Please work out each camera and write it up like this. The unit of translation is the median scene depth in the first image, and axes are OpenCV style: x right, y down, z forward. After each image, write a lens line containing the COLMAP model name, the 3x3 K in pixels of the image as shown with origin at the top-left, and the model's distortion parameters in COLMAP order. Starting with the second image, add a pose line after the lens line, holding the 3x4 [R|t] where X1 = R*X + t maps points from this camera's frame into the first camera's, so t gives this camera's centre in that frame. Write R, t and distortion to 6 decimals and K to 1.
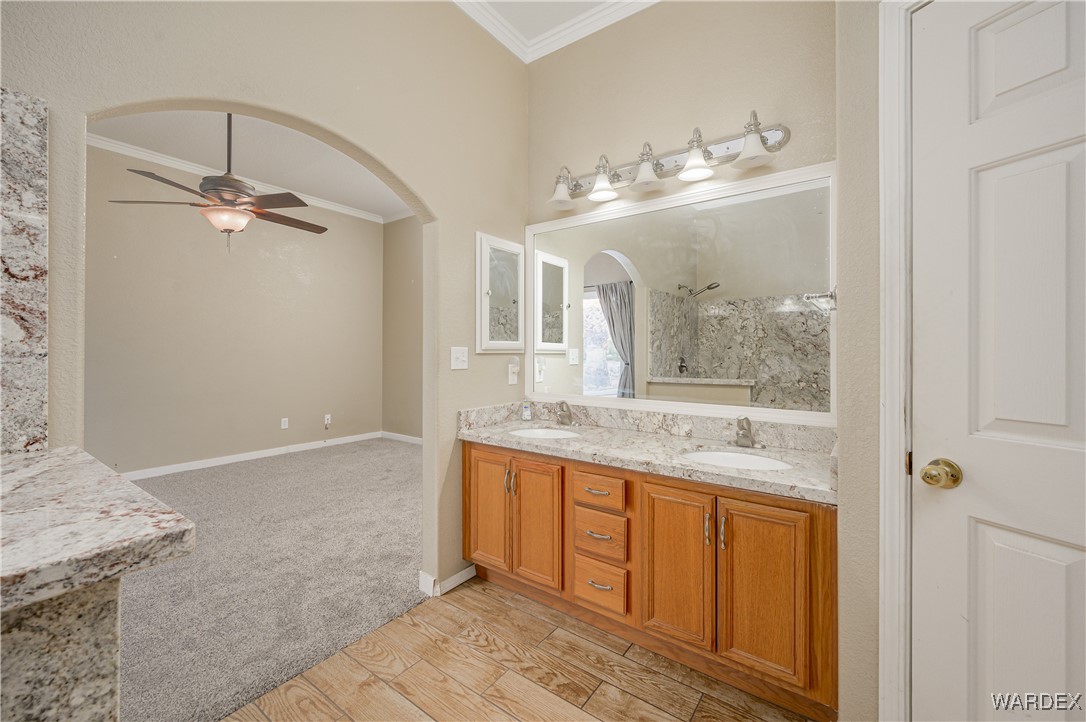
lens RADIAL K [[434.8, 0, 541.5], [0, 434.8, 357.7], [0, 0, 1]] dist [-0.000821, 0.000226]
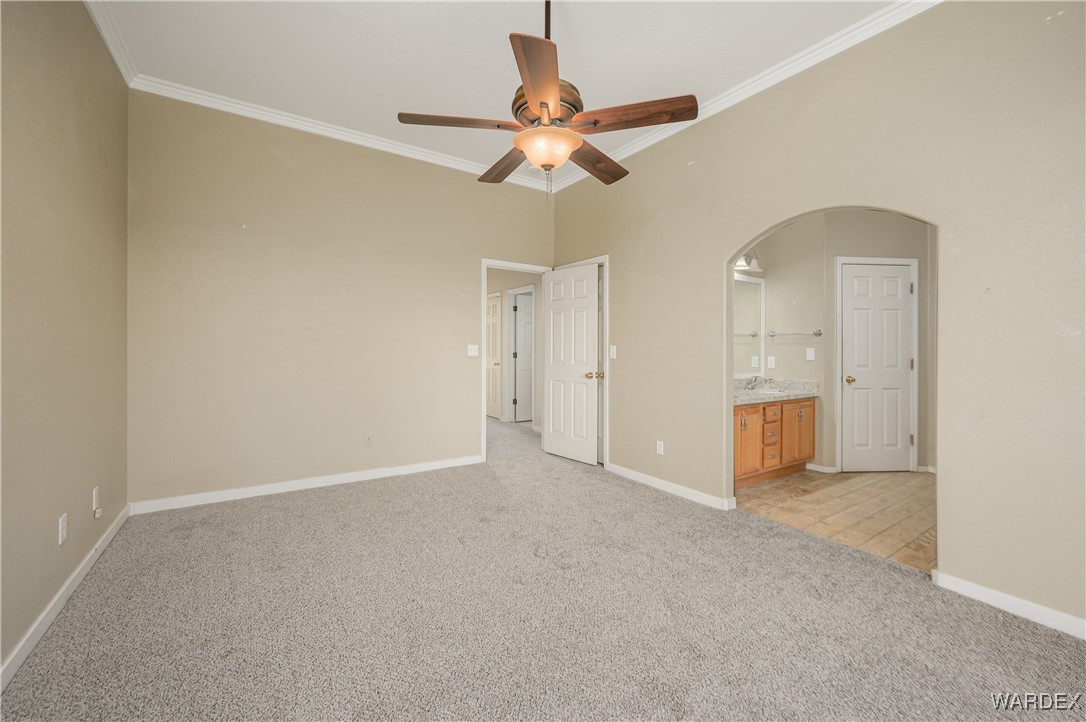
lens RADIAL K [[434.8, 0, 541.5], [0, 434.8, 357.7], [0, 0, 1]] dist [-0.000821, 0.000226]
pose [[0.345510, -0.025480, 0.938069, -2.559309], [0.004100, 0.999663, 0.025643, -0.039379], [-0.938406, -0.005014, 0.345498, 1.479349]]
